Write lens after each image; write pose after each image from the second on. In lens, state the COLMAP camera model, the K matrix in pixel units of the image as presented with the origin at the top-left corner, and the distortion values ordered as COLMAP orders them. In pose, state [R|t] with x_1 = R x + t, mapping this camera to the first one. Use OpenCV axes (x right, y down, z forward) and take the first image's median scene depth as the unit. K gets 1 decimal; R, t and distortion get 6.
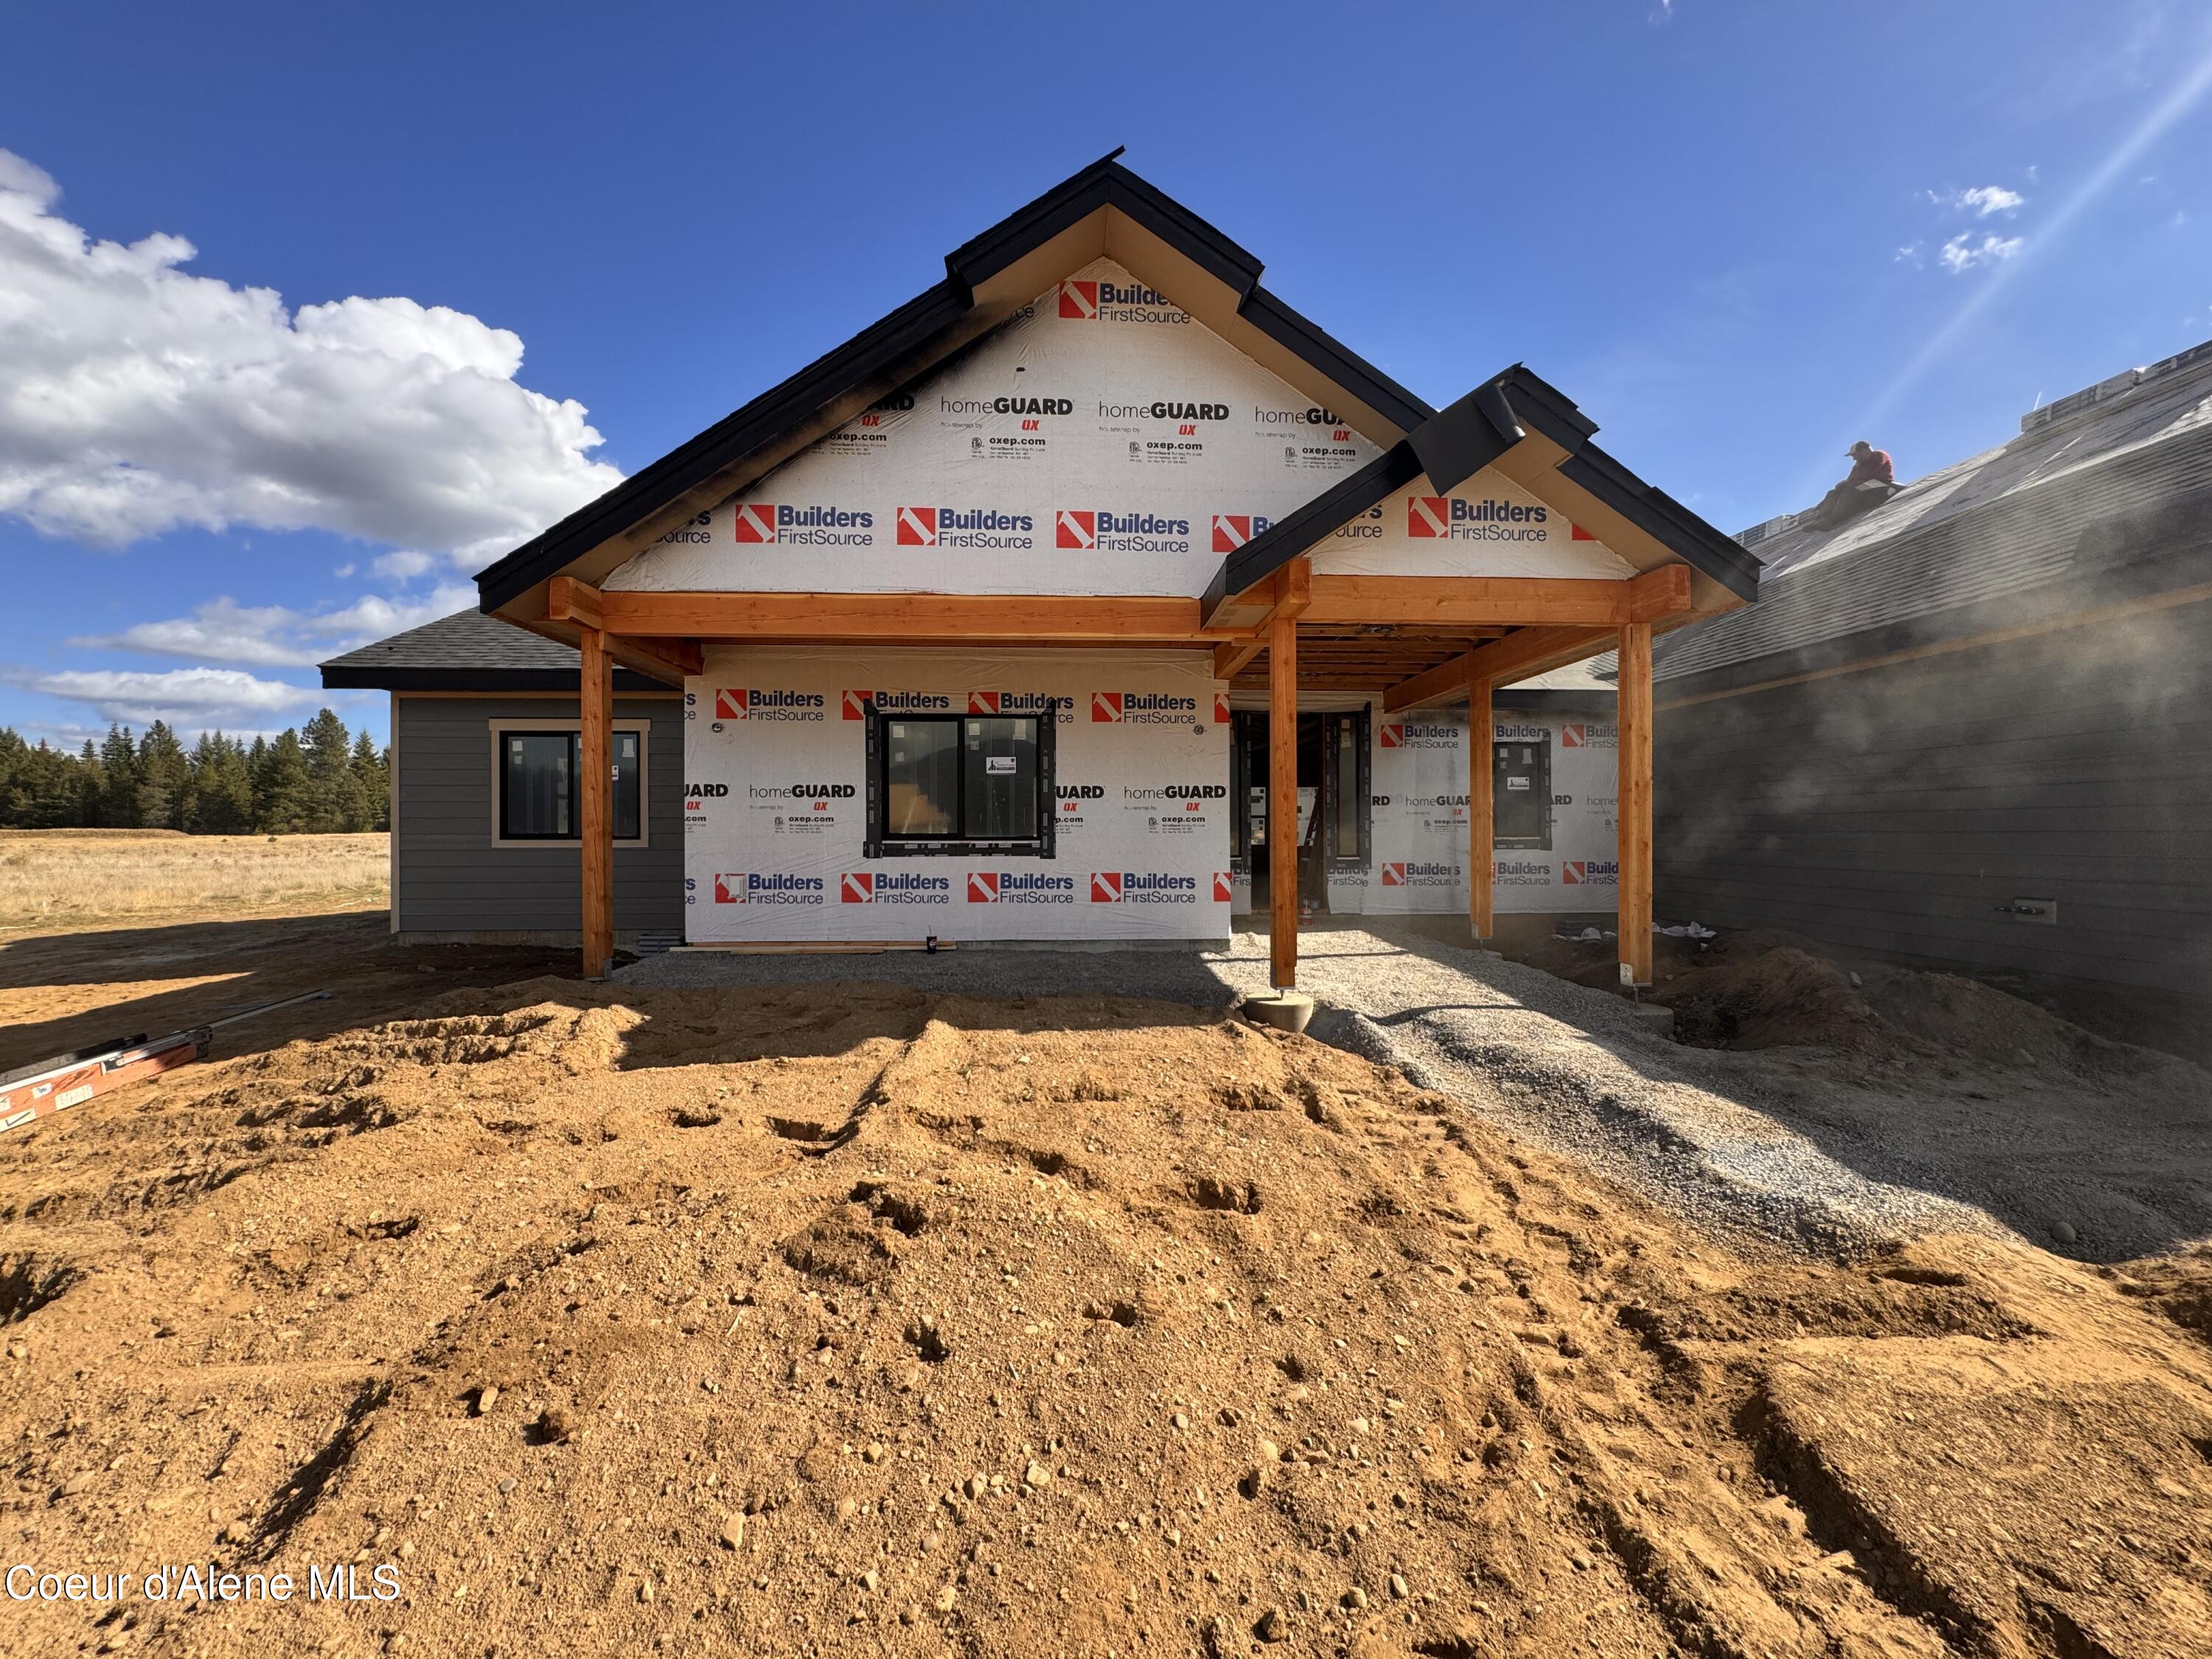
lens RADIAL K [[888.3, 0, 1099.3], [0, 888.3, 827.1], [0, 0, 1]] dist [0.000866, 0.000040]
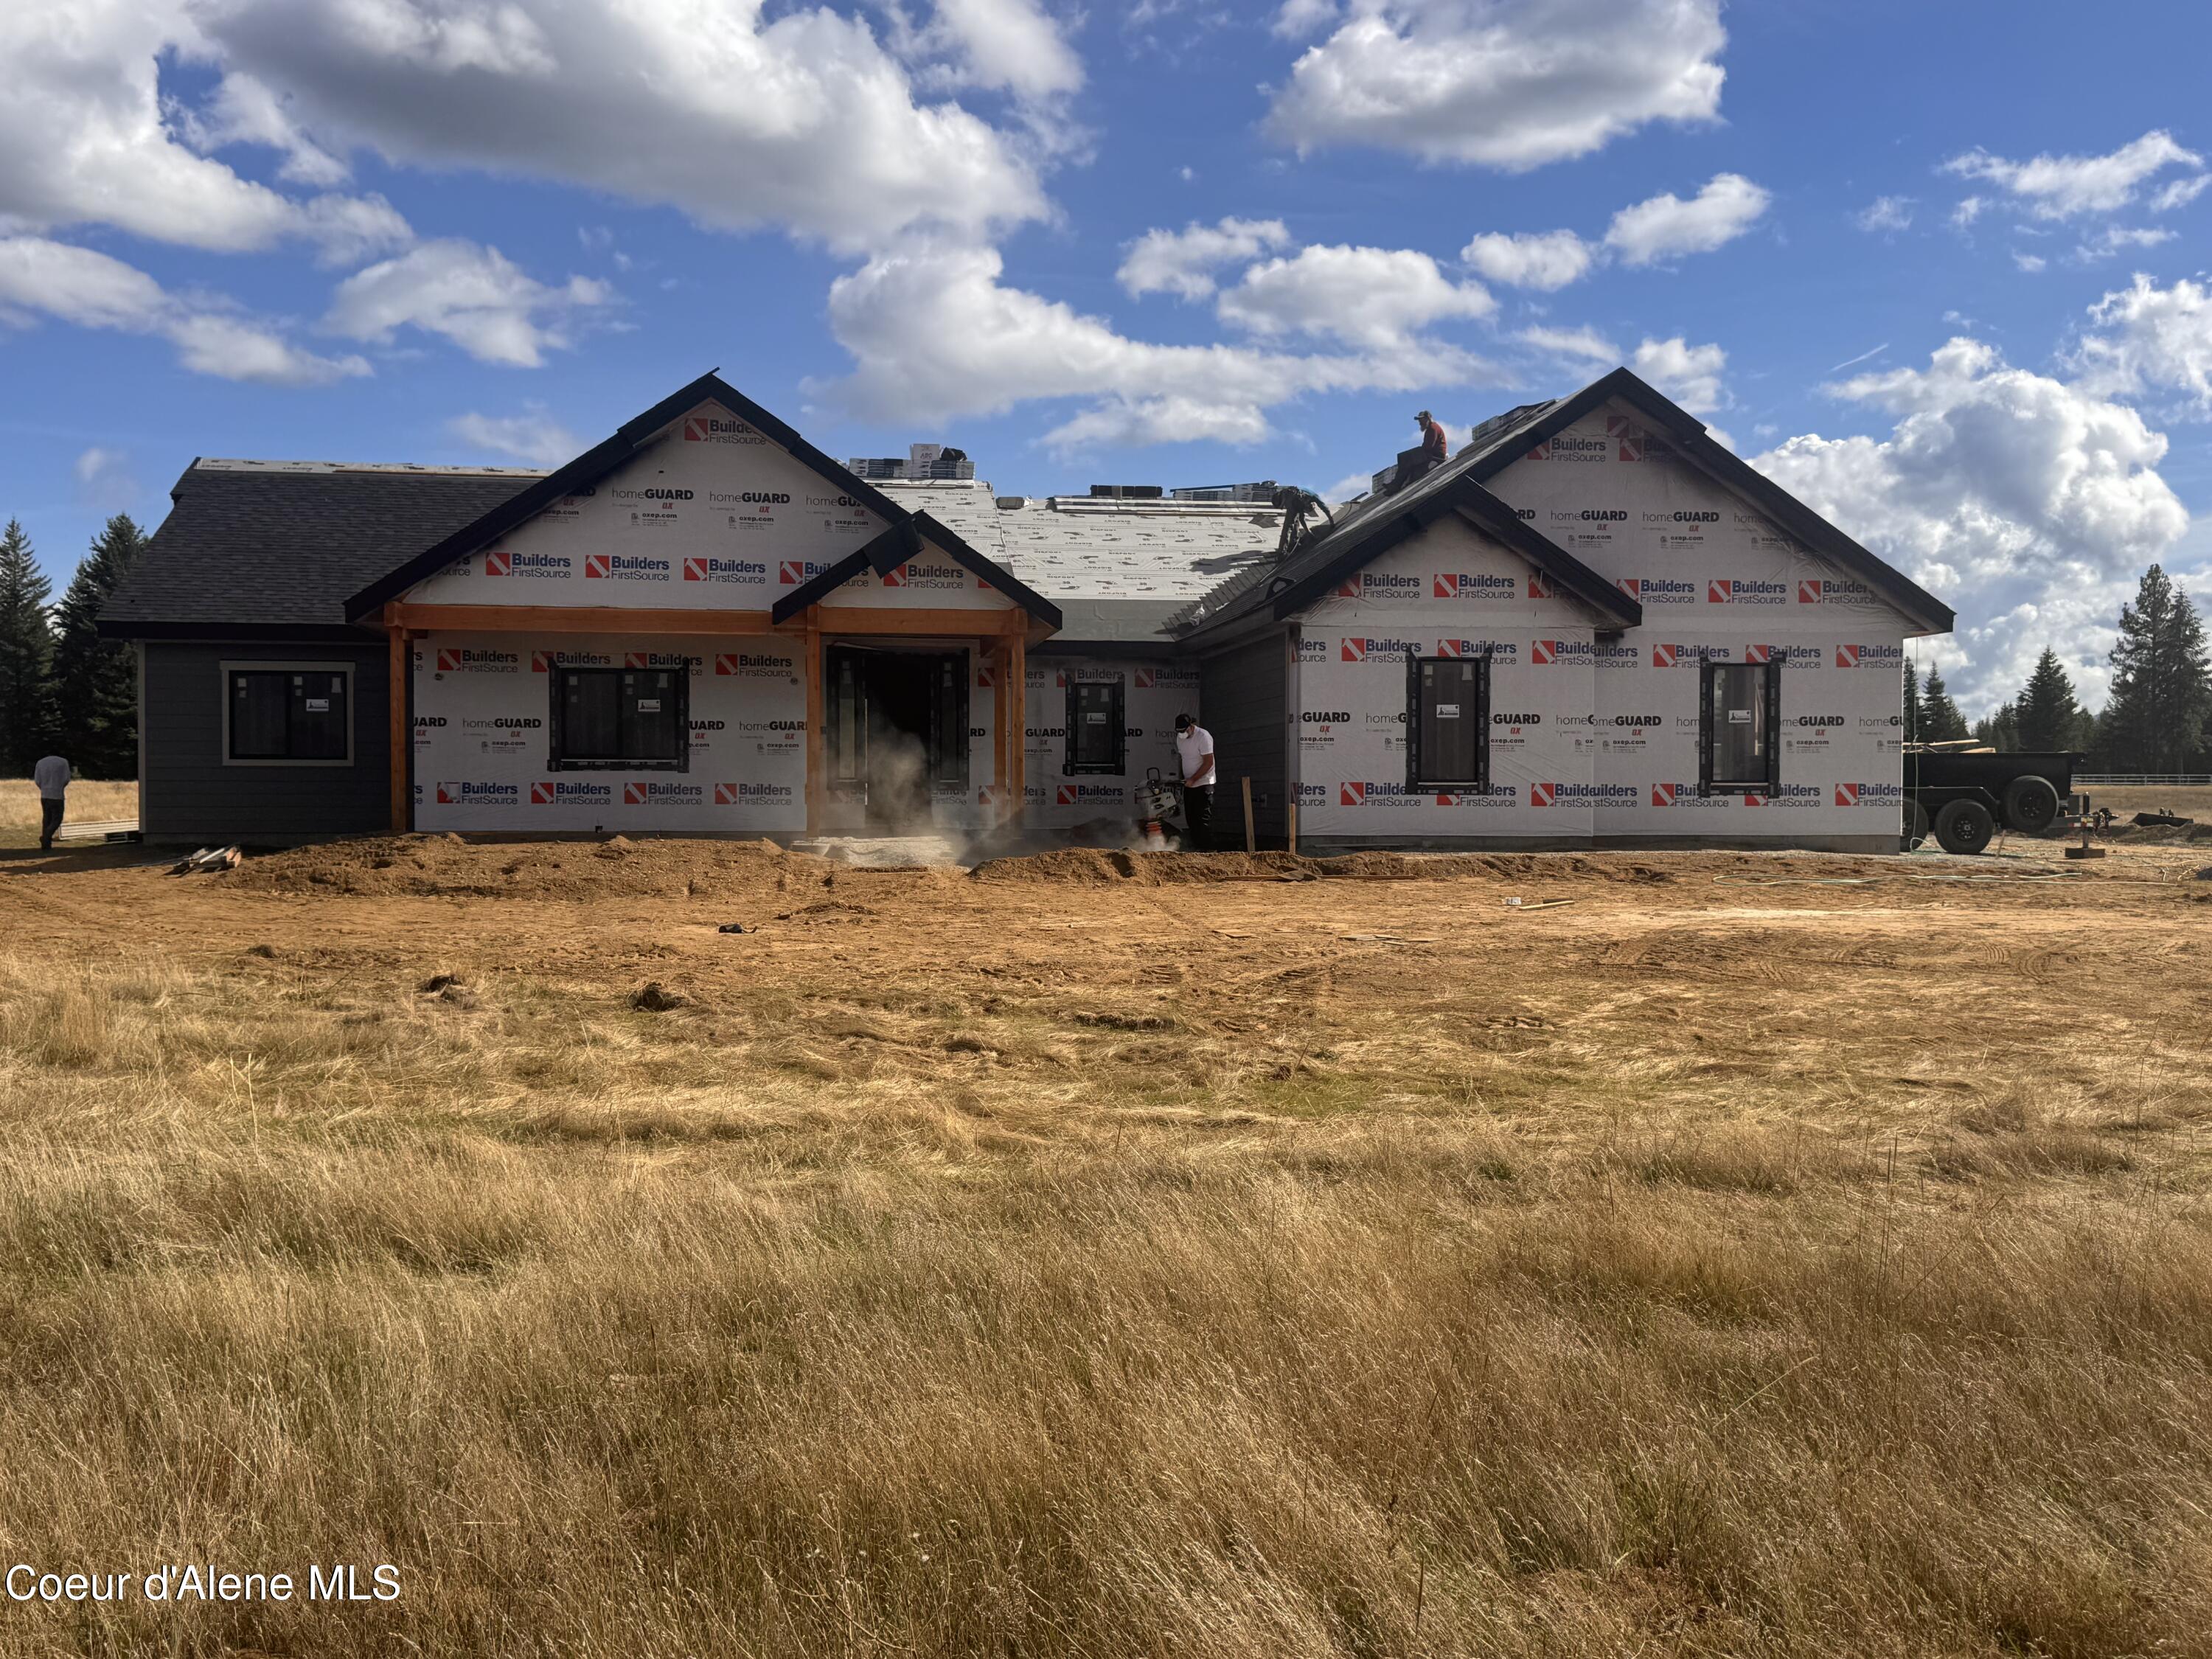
lens RADIAL K [[2305.9, 0, 1118.4], [0, 2305.9, 819.0], [0, 0, 1]] dist [0.136732, 0.000000]
pose [[0.995085, 0.001701, 0.099014, 0.264648], [-0.003032, 0.999907, 0.013287, 0.058094], [-0.098982, -0.013522, 0.994997, -2.720813]]
